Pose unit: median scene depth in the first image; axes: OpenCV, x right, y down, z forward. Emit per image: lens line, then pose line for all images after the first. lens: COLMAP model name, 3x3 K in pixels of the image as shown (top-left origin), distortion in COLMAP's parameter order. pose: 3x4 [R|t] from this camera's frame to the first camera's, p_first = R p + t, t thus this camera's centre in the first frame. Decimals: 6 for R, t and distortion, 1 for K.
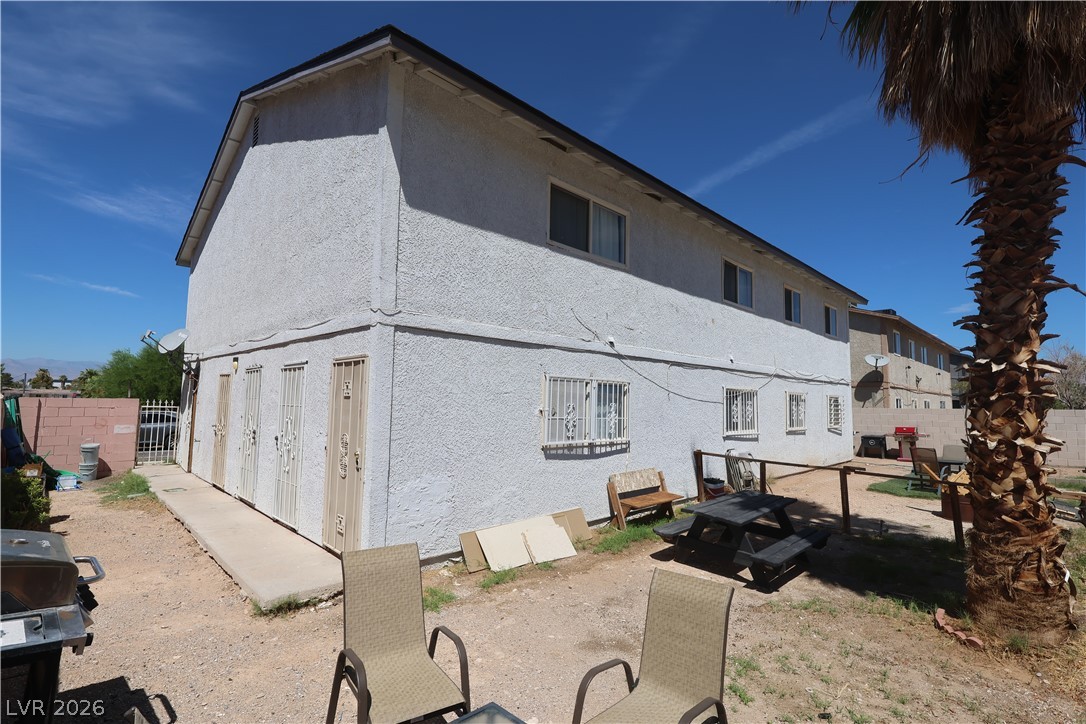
lens RADIAL K [[510.7, 0, 558.1], [0, 510.7, 361.2], [0, 0, 1]] dist [0.000142, 0.000027]
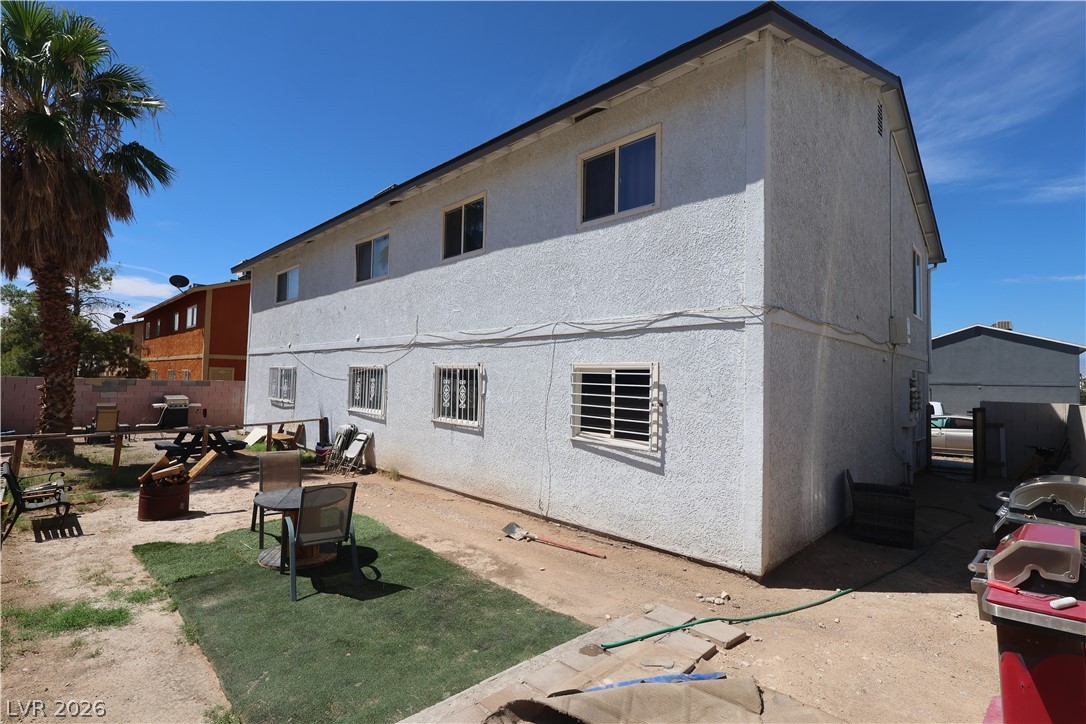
lens RADIAL K [[510.7, 0, 558.1], [0, 510.7, 361.2], [0, 0, 1]] dist [0.000142, 0.000027]
pose [[0.016210, -0.053369, -0.998443, 1.234901], [0.062014, 0.996706, -0.052269, 0.109429], [0.997944, -0.061071, 0.019466, 1.241937]]
